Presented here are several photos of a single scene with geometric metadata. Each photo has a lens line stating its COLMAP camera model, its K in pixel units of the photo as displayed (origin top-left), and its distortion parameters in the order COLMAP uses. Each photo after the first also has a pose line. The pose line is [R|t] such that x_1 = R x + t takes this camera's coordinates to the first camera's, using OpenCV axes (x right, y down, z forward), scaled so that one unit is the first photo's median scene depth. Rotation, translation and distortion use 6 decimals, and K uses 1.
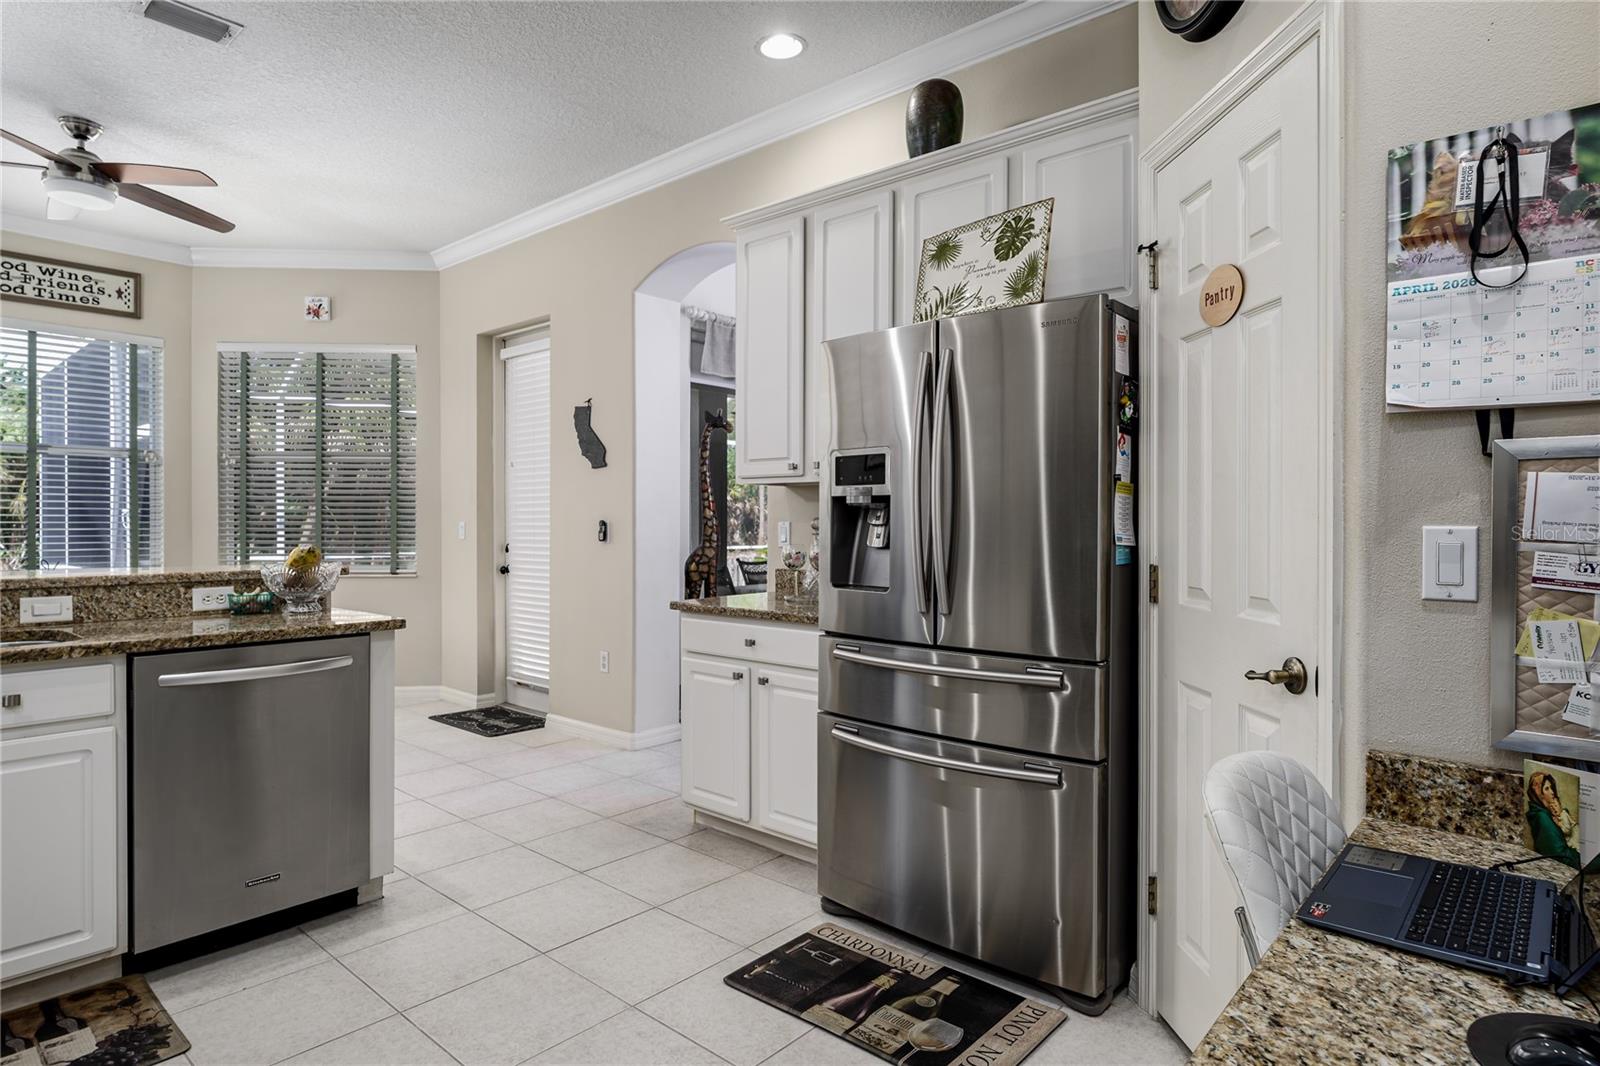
lens RADIAL K [[888.5, 0, 812.1], [0, 888.5, 537.4], [0, 0, 1]] dist [-0.004192, 0.001484]
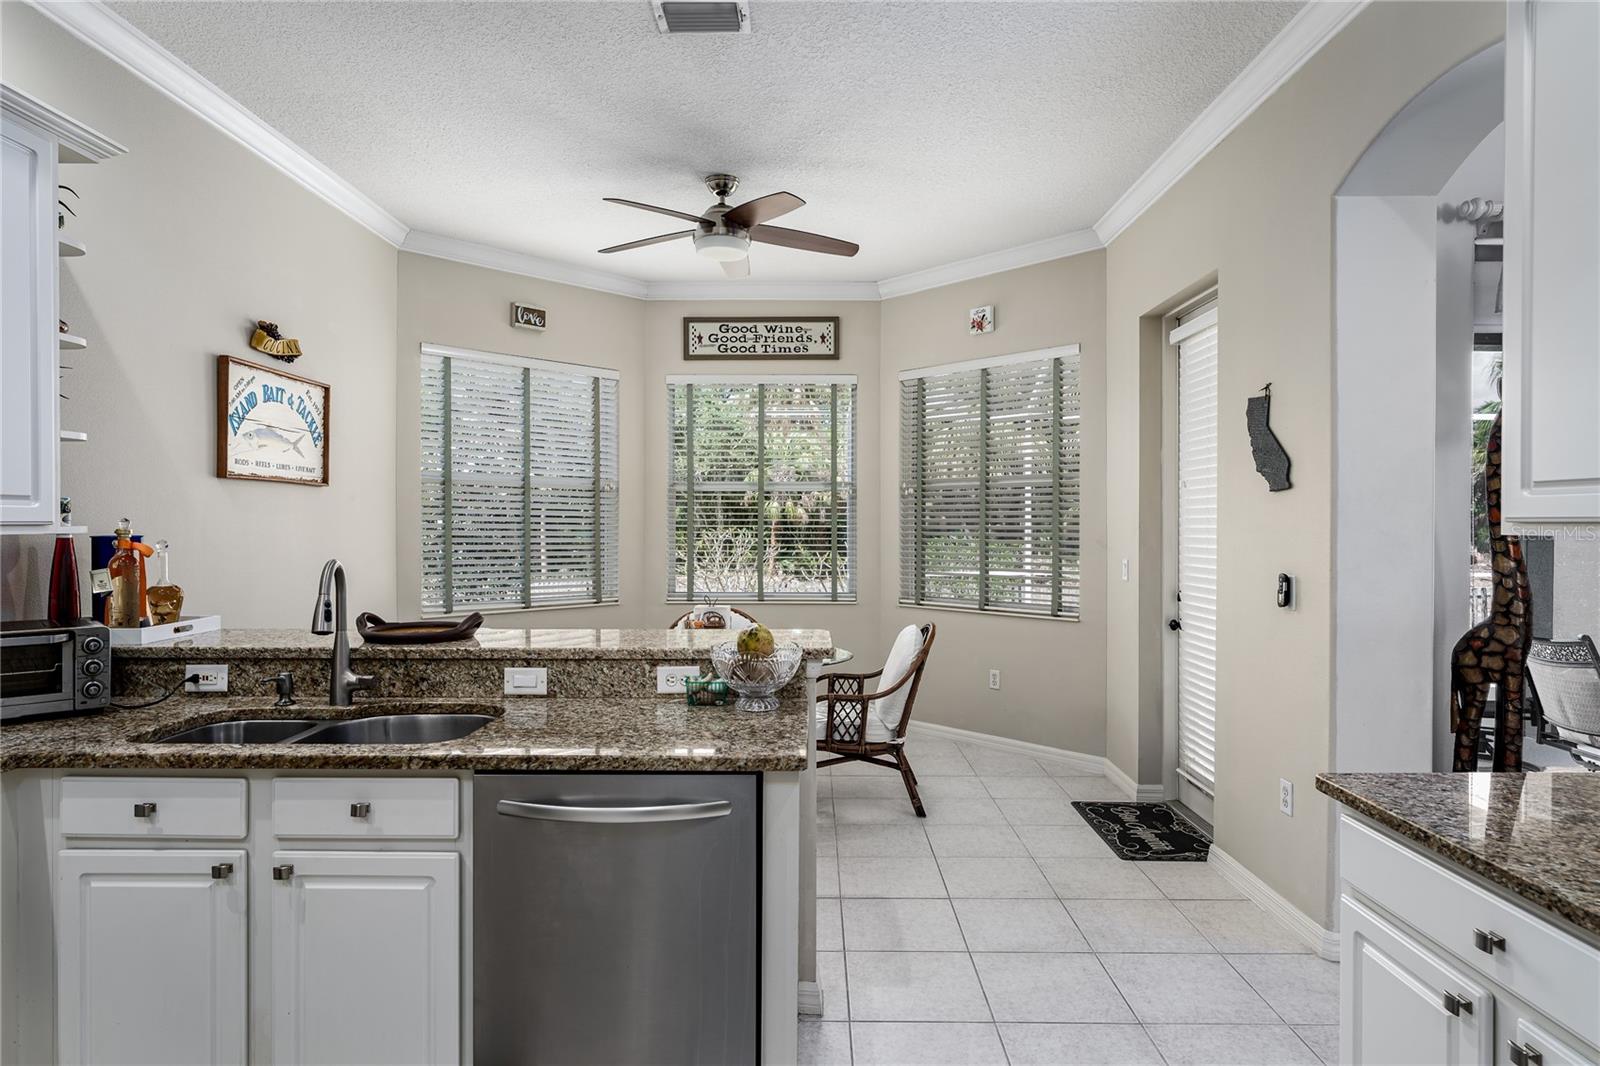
lens RADIAL K [[888.5, 0, 787.6], [0, 888.5, 532.1], [0, 0, 1]] dist [-0.004192, 0.001484]
pose [[0.638718, 0.006357, -0.769415, 0.028214], [-0.013320, 0.999907, -0.002796, -0.049345], [0.769326, 0.012034, 0.638743, 0.378702]]
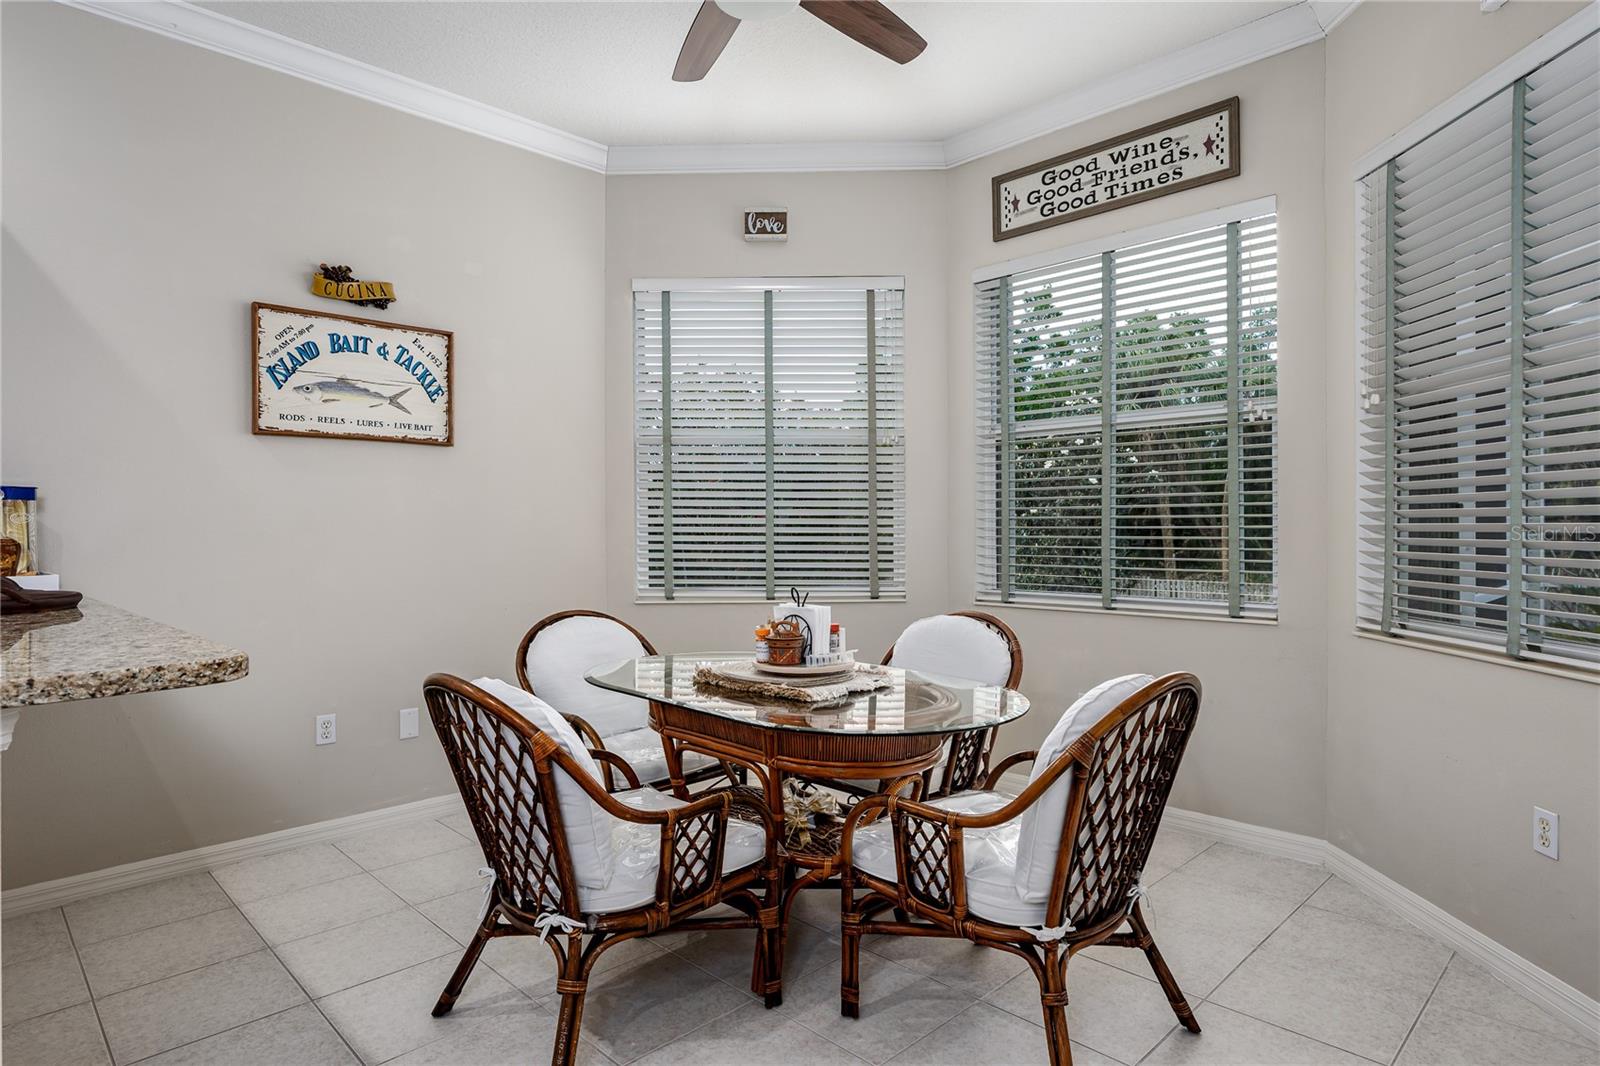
lens RADIAL K [[888.5, 0, 804.6], [0, 888.5, 534.6], [0, 0, 1]] dist [-0.004192, 0.001484]
pose [[-0.083257, 0.005499, -0.996513, -0.213548], [-0.011101, 0.999918, 0.006446, -0.017541], [0.996466, 0.011599, -0.083189, 1.046197]]
